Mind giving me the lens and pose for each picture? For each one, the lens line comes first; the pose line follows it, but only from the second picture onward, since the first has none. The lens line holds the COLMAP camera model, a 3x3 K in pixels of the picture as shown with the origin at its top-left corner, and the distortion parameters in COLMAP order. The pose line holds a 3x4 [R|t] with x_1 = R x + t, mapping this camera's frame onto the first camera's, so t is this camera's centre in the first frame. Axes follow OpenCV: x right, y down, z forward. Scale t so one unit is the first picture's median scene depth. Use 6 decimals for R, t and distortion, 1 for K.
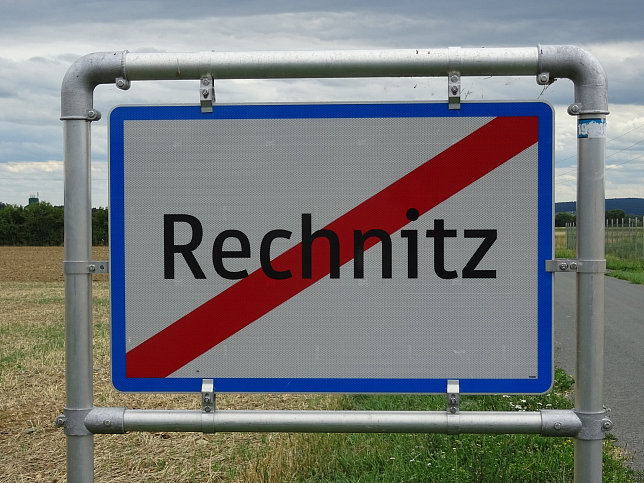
lens RADIAL K [[832.8, 0, 322.1], [0, 832.8, 263.3], [0, 0, 1]] dist [-0.008301, 0.014990]
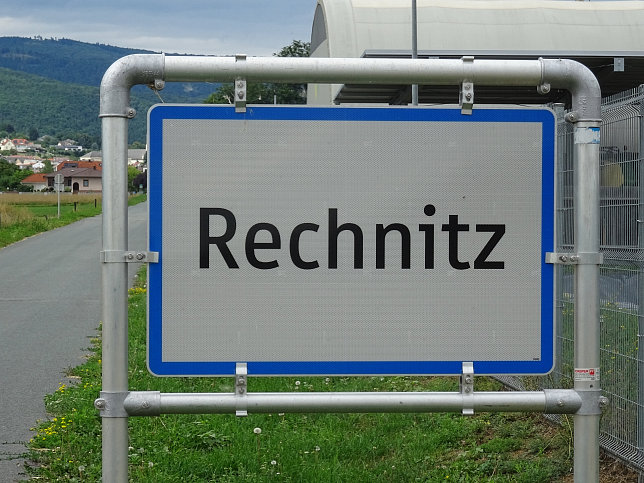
lens RADIAL K [[773.2, 0, 322.0], [0, 773.2, 241.5], [0, 0, 1]] dist [0.007614, -0.013110]
pose [[0.996639, 0.006313, 0.081676, -0.114305], [-0.004932, 0.999842, -0.017091, 0.000424], [-0.081771, 0.016631, 0.996512, 0.003753]]
